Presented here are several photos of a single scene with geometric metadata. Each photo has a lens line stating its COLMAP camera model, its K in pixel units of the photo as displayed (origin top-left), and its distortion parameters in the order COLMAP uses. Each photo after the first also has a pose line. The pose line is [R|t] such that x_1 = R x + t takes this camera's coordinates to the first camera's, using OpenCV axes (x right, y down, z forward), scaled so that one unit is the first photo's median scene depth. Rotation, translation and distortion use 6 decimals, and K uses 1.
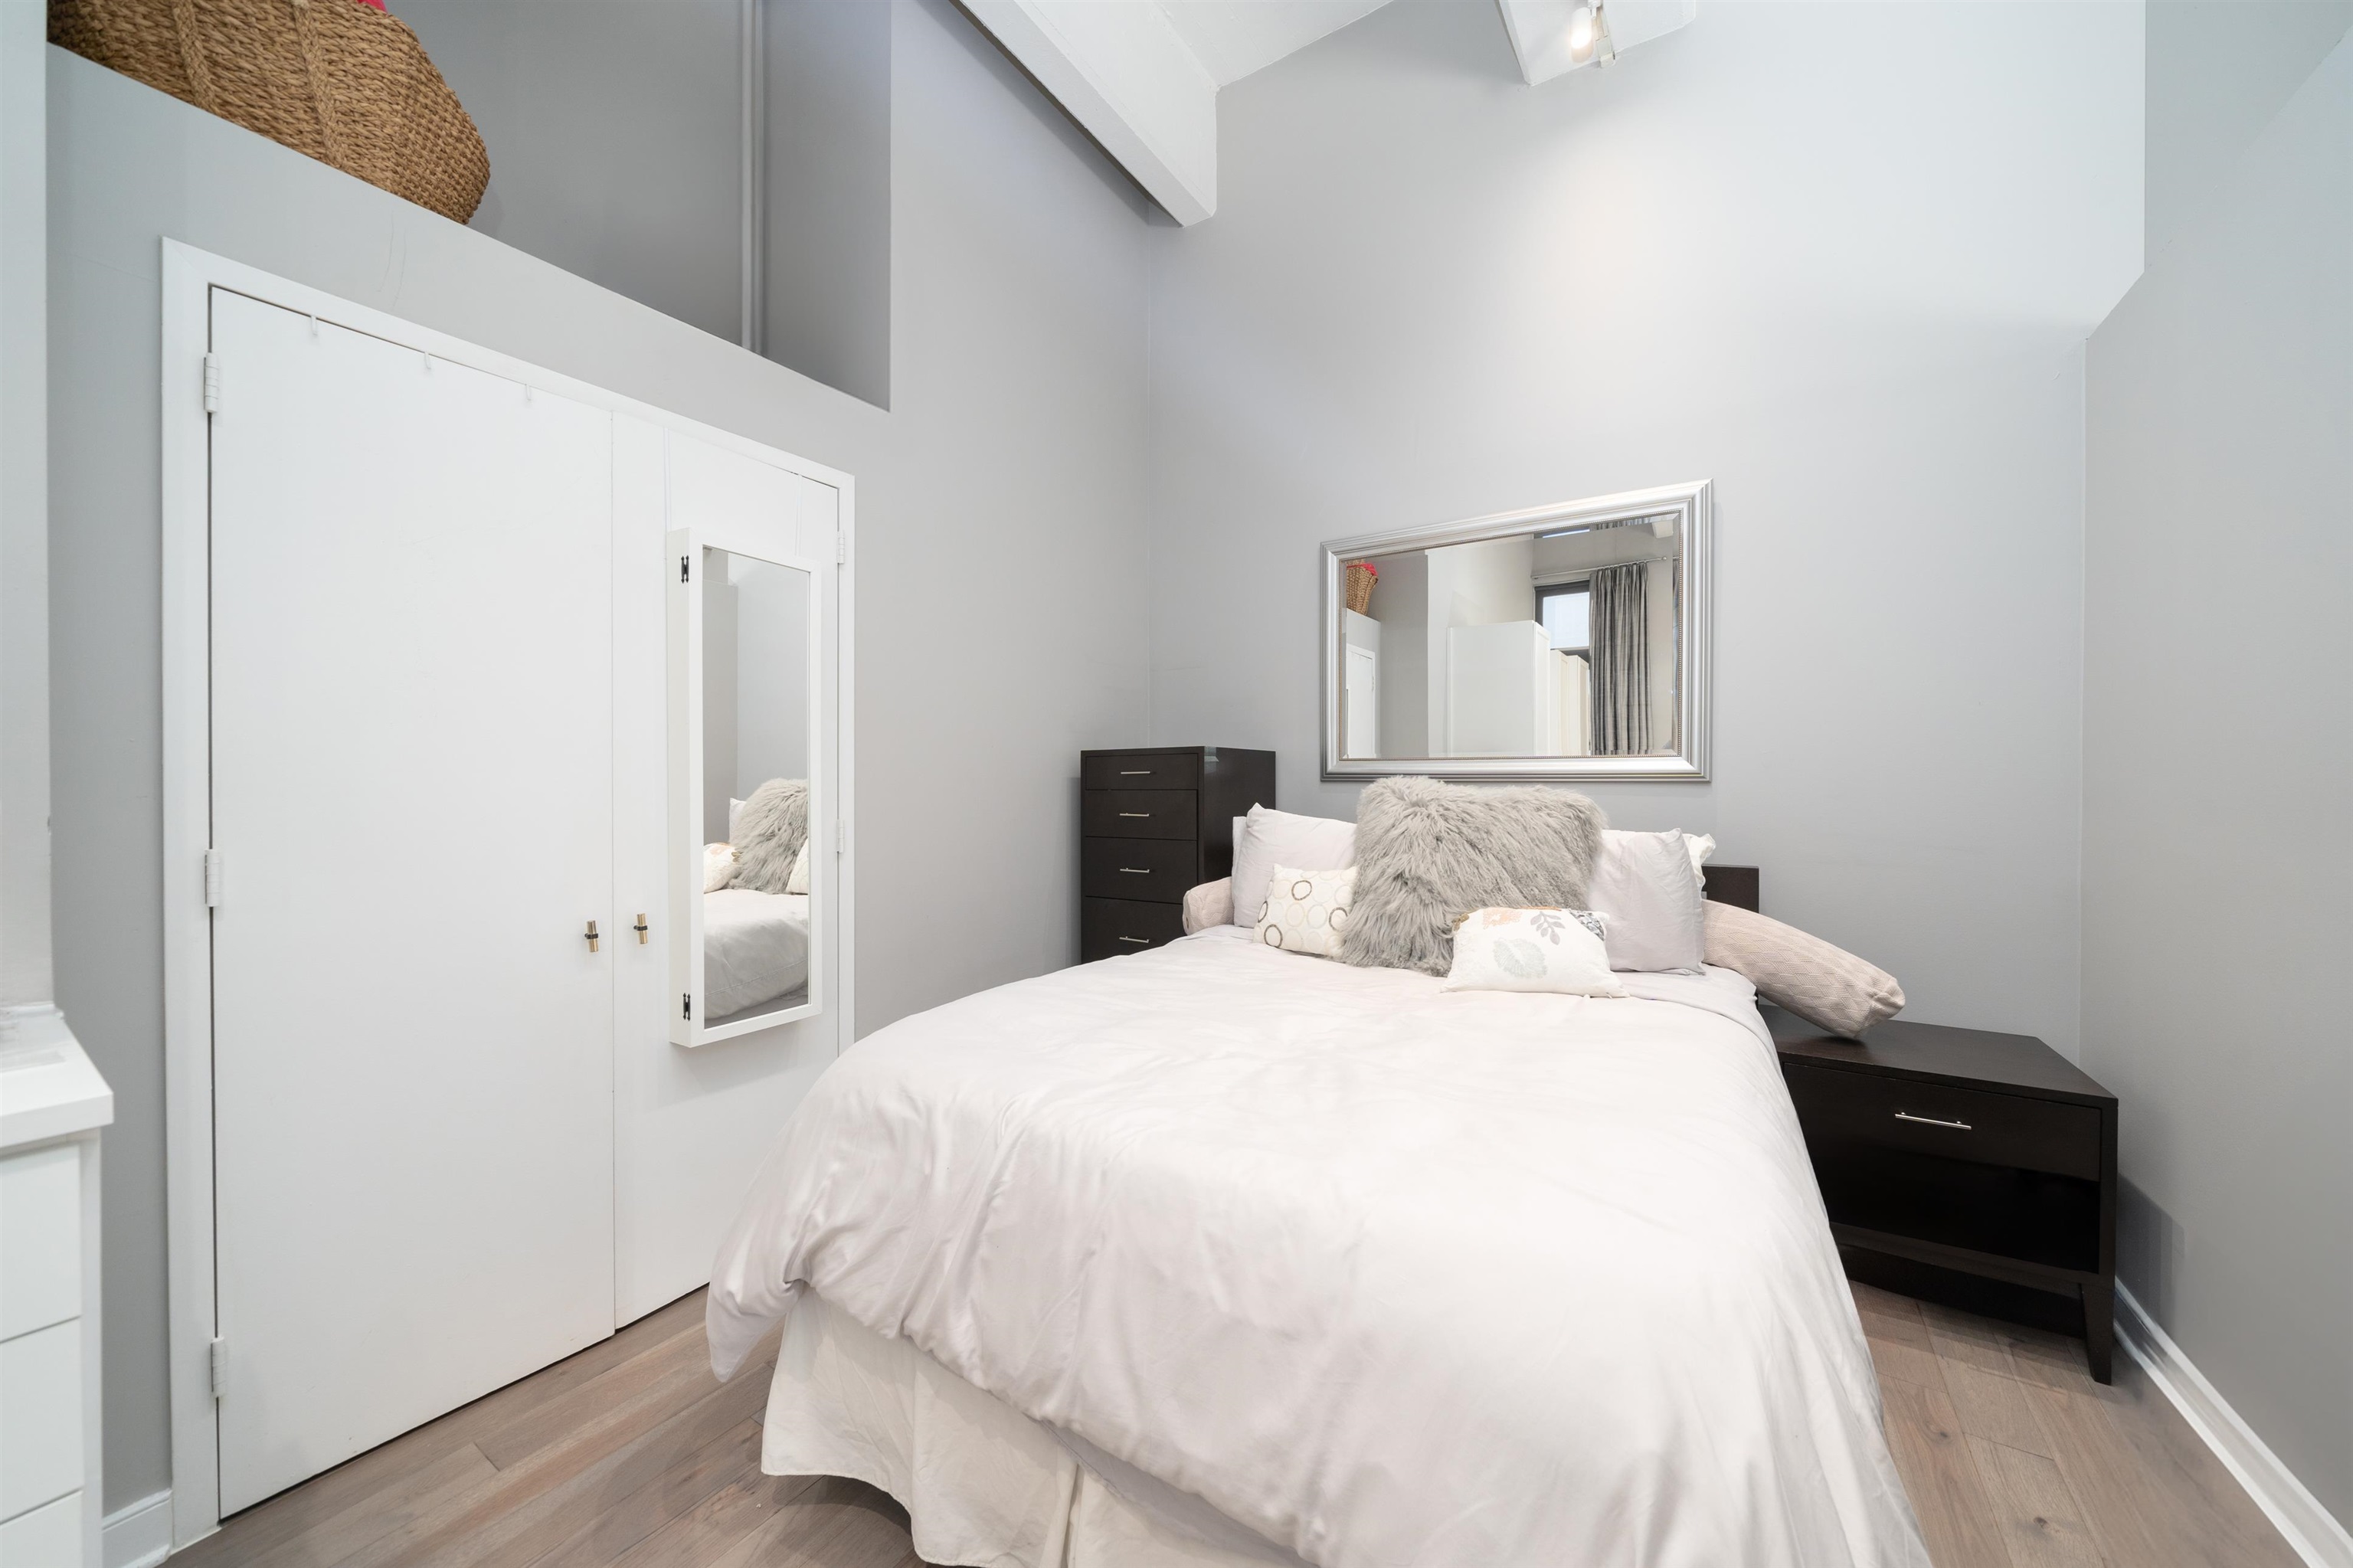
lens RADIAL K [[845.8, 0, 1174.5], [0, 845.8, 785.8], [0, 0, 1]] dist [-0.004844, -0.000102]
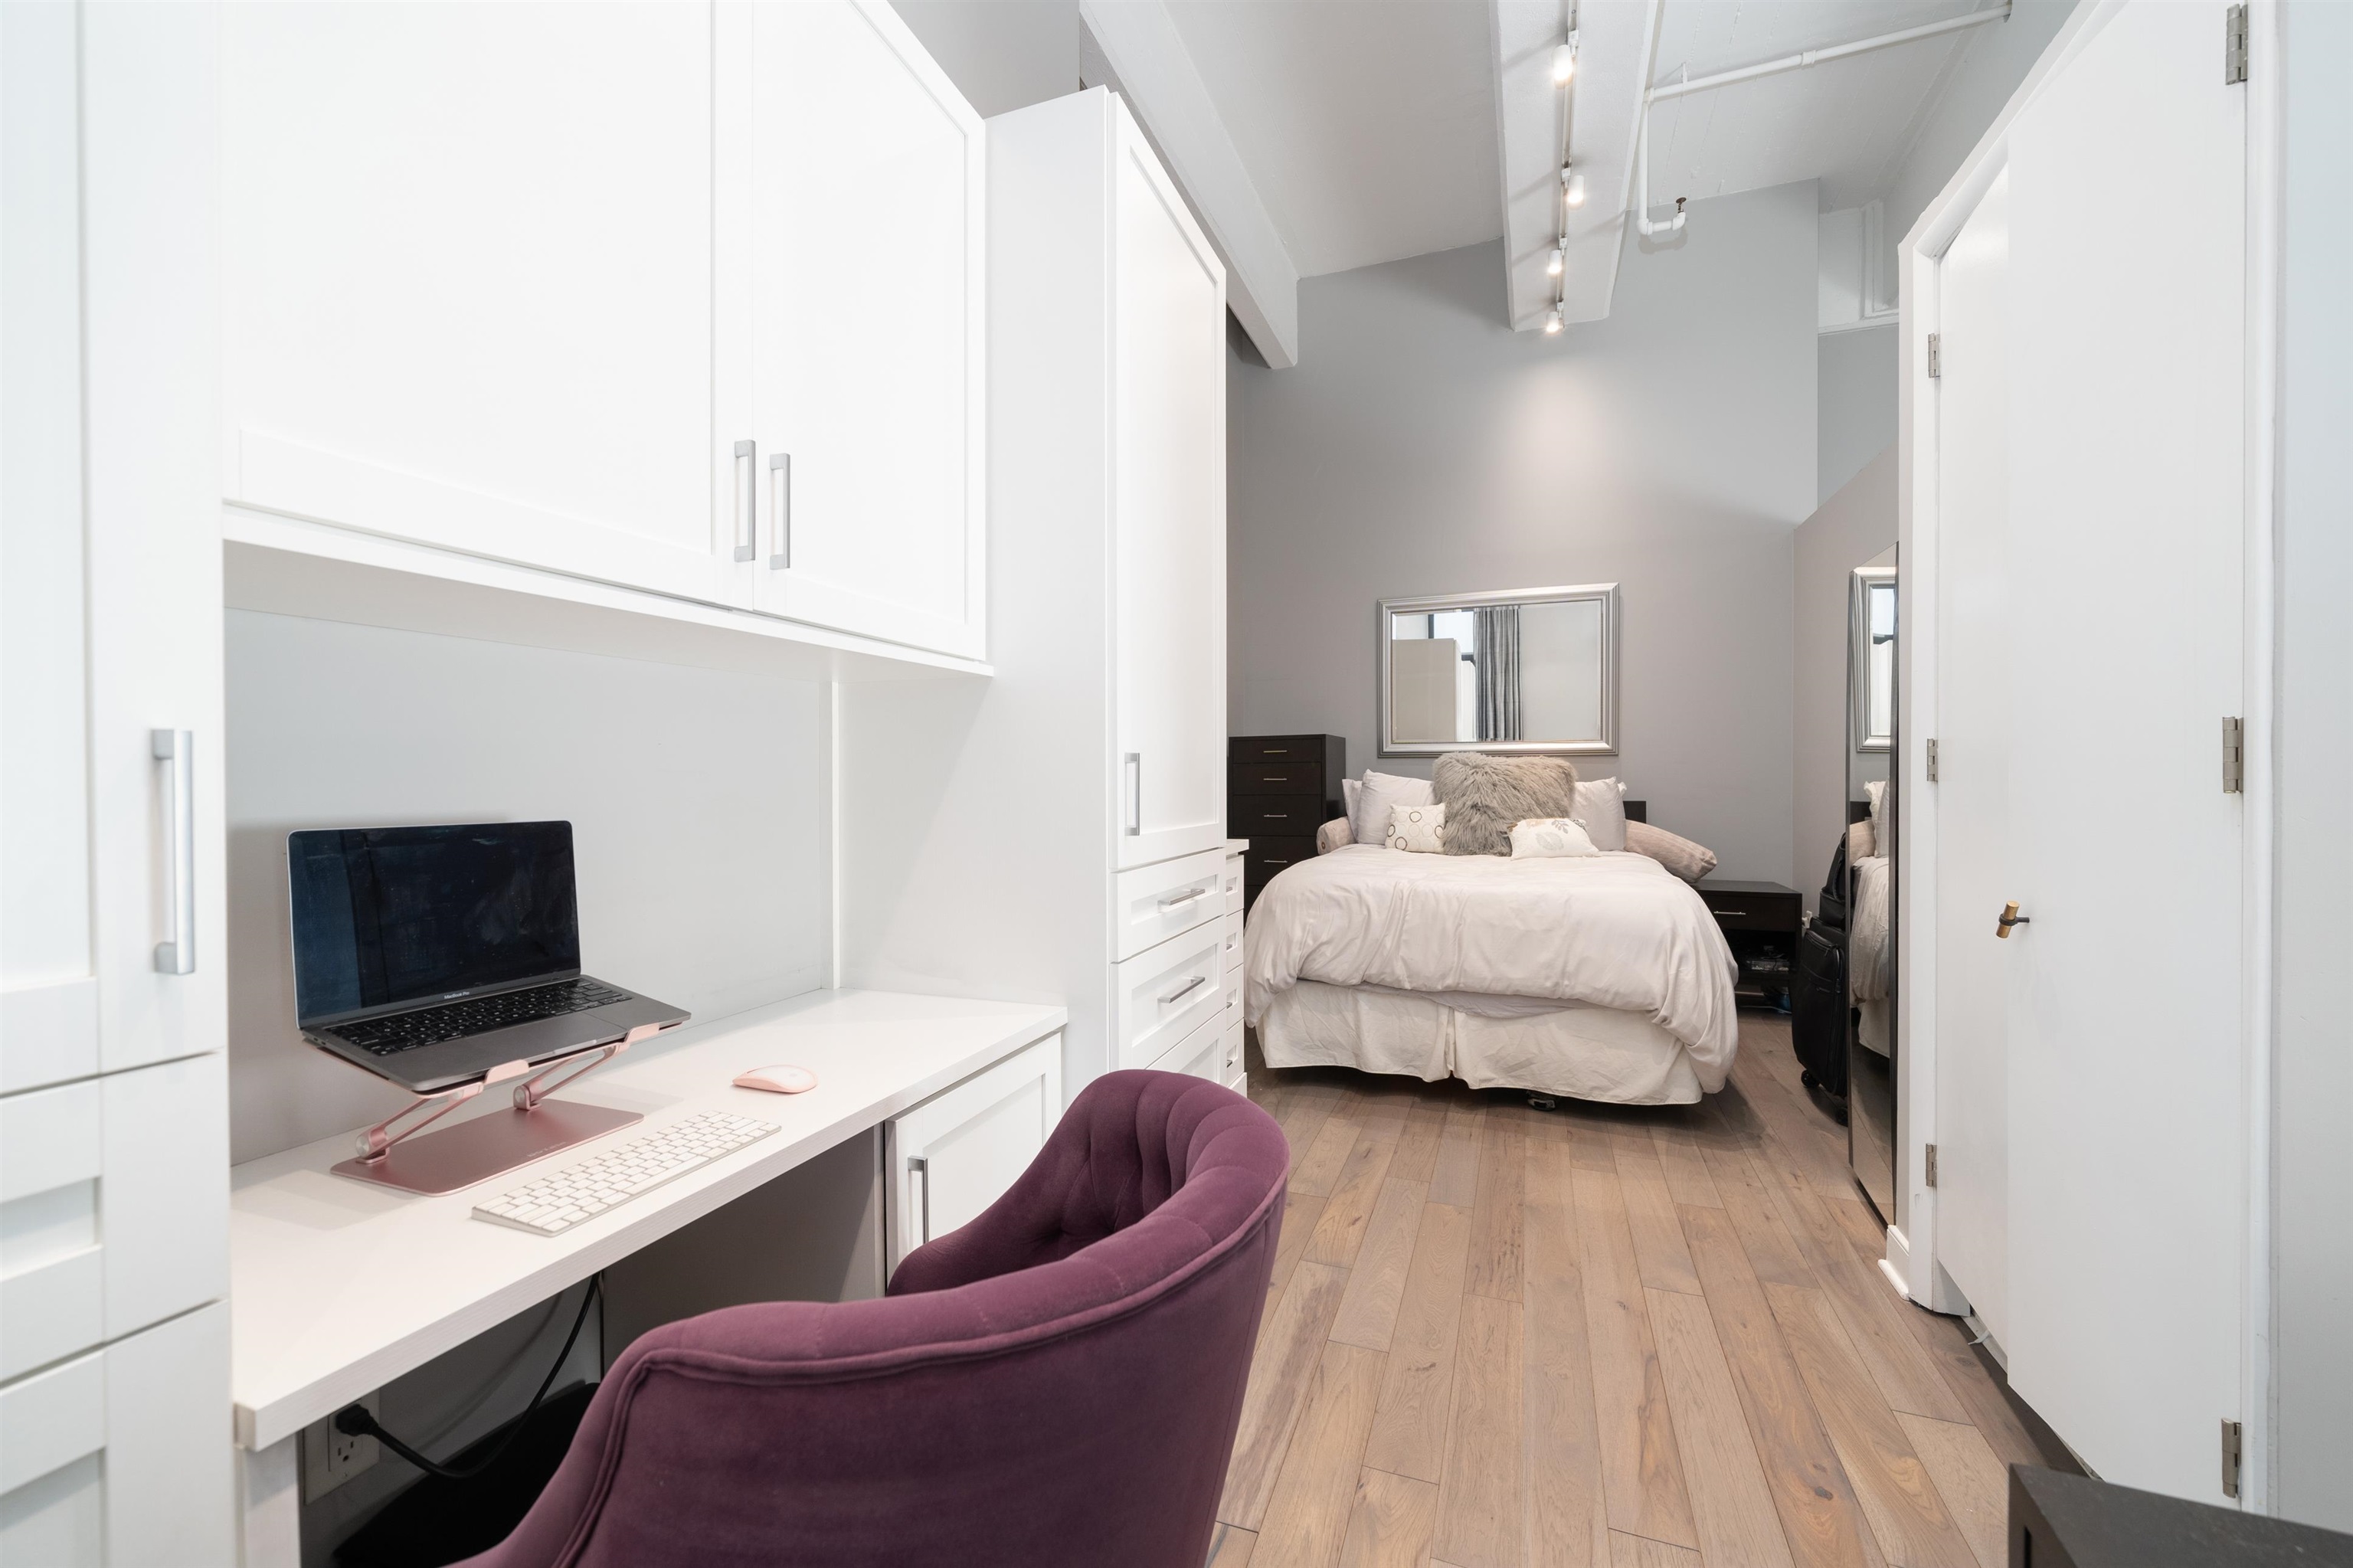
lens RADIAL K [[935.0, 0, 1176.2], [0, 935.0, 783.9], [0, 0, 1]] dist [0.002124, -0.000304]
pose [[0.978300, -0.008789, 0.207005, -0.788392], [0.007764, 0.999953, 0.005762, 0.043969], [-0.207046, -0.004030, 0.978323, -0.843680]]
